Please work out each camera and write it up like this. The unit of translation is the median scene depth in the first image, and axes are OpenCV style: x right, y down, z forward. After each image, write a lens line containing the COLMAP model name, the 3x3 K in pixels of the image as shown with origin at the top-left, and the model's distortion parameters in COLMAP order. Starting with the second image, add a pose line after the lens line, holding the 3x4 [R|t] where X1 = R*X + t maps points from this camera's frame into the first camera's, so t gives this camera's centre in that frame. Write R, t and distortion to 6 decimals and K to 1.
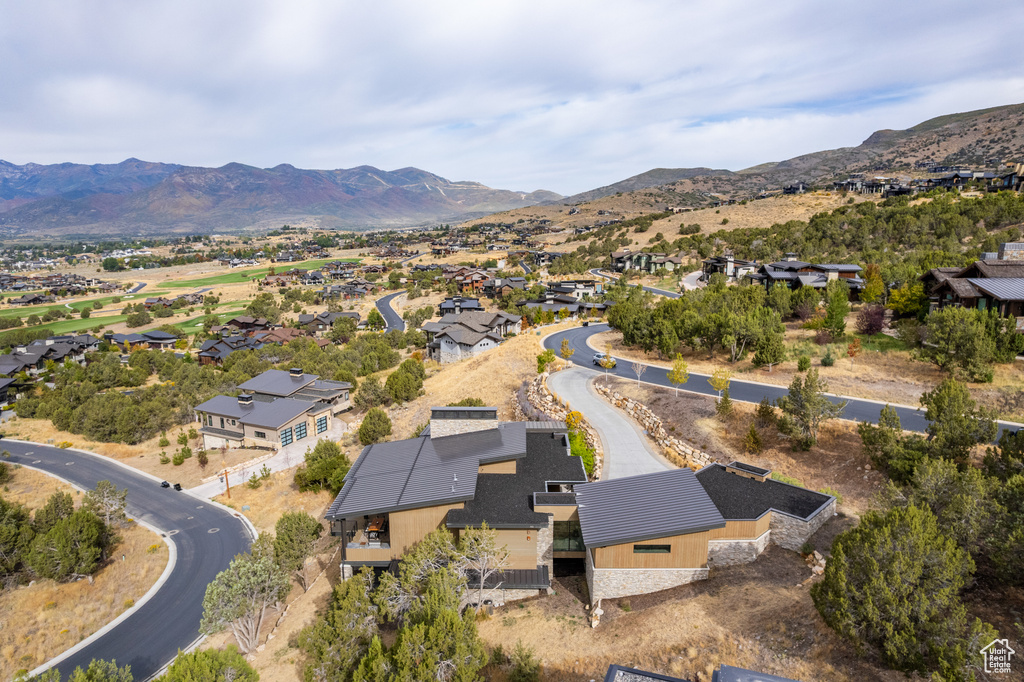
lens RADIAL K [[656.8, 0, 510.3], [0, 656.8, 339.0], [0, 0, 1]] dist [-0.079325, 0.070348]
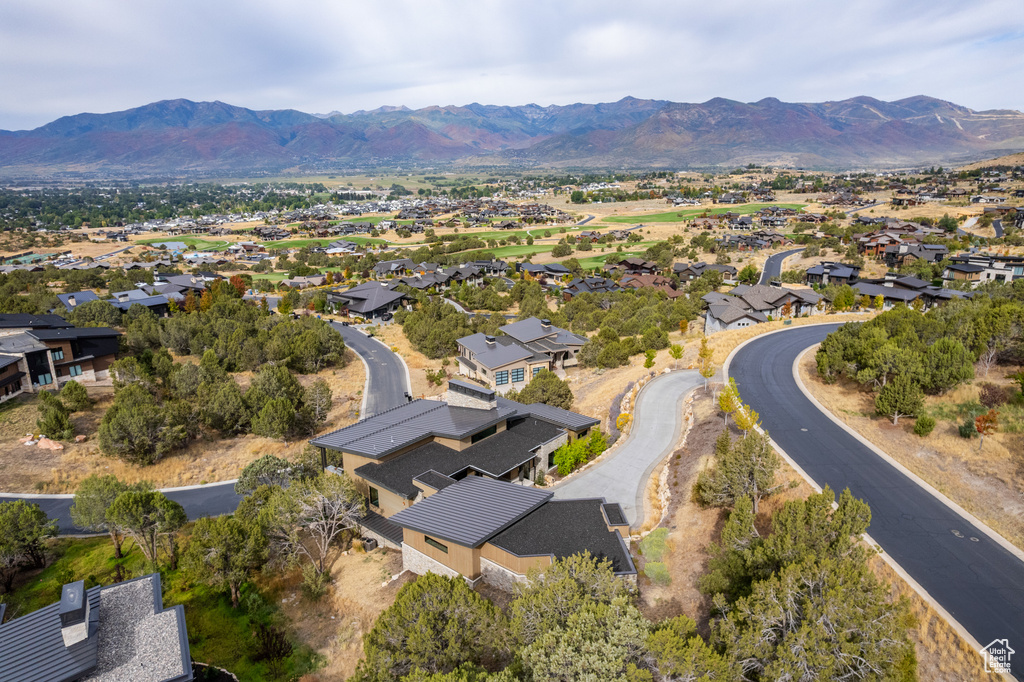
lens RADIAL K [[660.6, 0, 510.8], [0, 660.6, 341.0], [0, 0, 1]] dist [-0.083429, 0.073643]
pose [[0.773478, 0.173340, -0.609659, 0.051148], [-0.114569, 0.984269, 0.134496, -0.010263], [0.623382, -0.034182, 0.781170, 0.011217]]
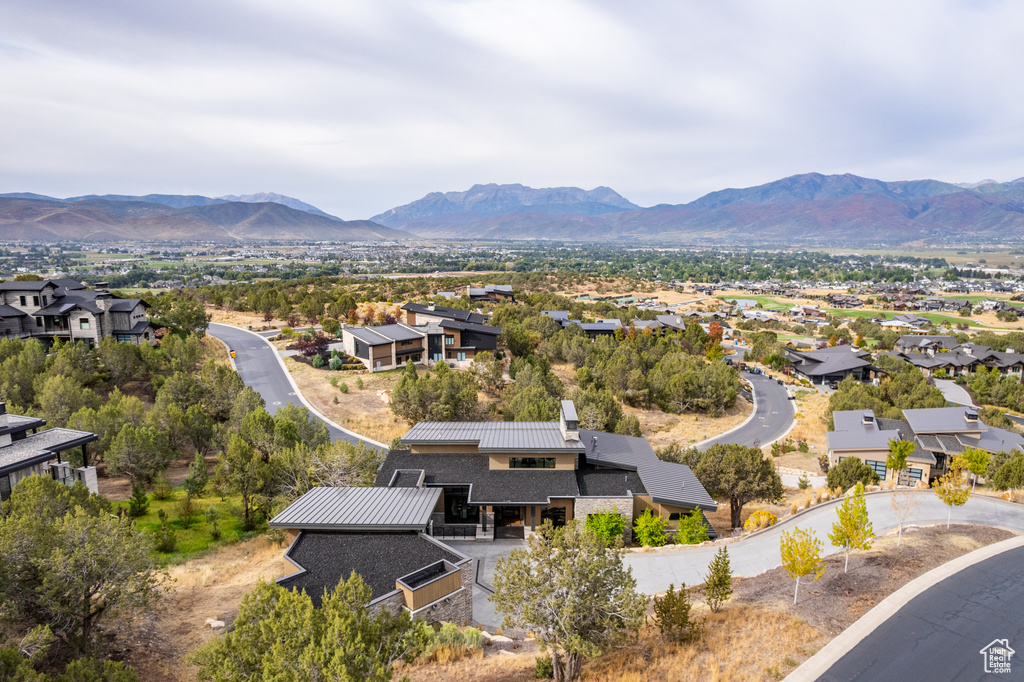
lens RADIAL K [[656.8, 0, 510.3], [0, 656.8, 339.0], [0, 0, 1]] dist [-0.079325, 0.070348]
pose [[0.008426, 0.171937, -0.985072, 0.063015], [-0.185503, 0.968277, 0.167419, -0.010000], [0.982608, 0.181323, 0.040053, 0.065814]]
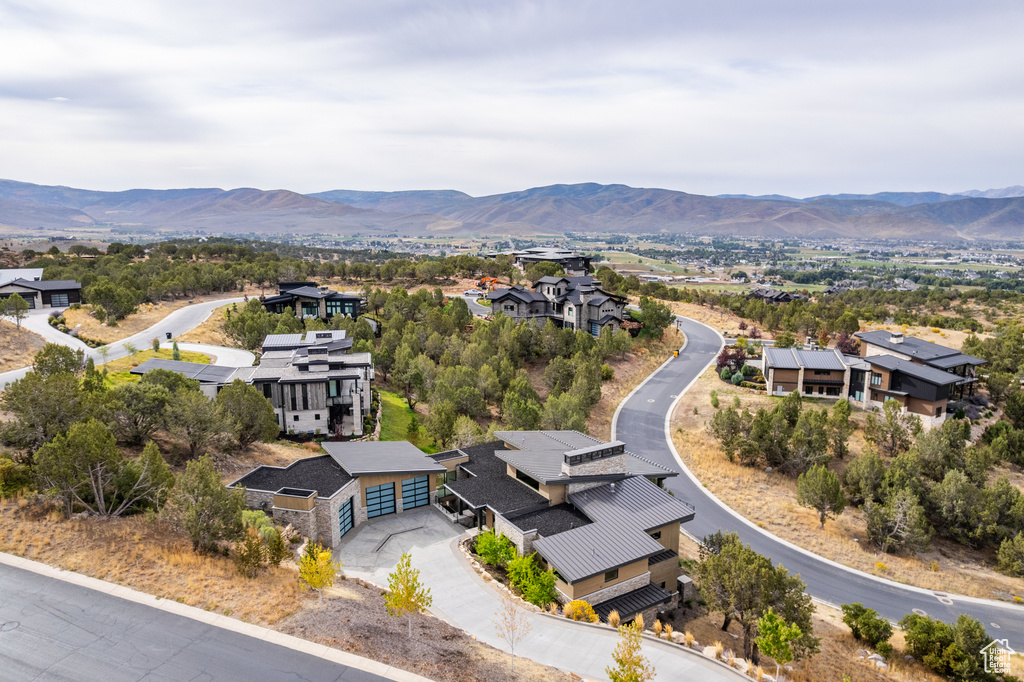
lens RADIAL K [[656.8, 0, 510.3], [0, 656.8, 339.0], [0, 0, 1]] dist [-0.079325, 0.070348]
pose [[-0.844559, 0.095665, -0.526848, 0.038597], [-0.095509, 0.941220, 0.324011, -0.025214], [0.526876, 0.323965, -0.785779, 0.123539]]
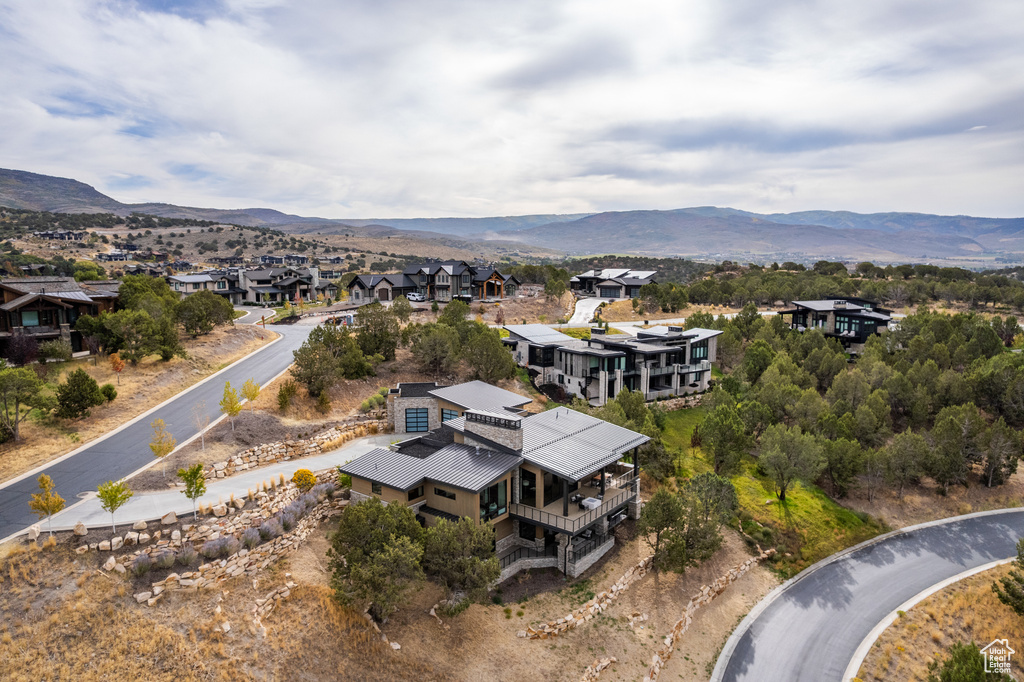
lens RADIAL K [[657.3, 0, 512.0], [0, 657.3, 341.0], [0, 0, 1]] dist [-0.089512, 0.081770]
pose [[-0.802009, -0.071013, 0.593075, -0.051970], [0.115928, 0.955522, 0.271180, -0.020451], [-0.585954, 0.286243, -0.758105, 0.130359]]
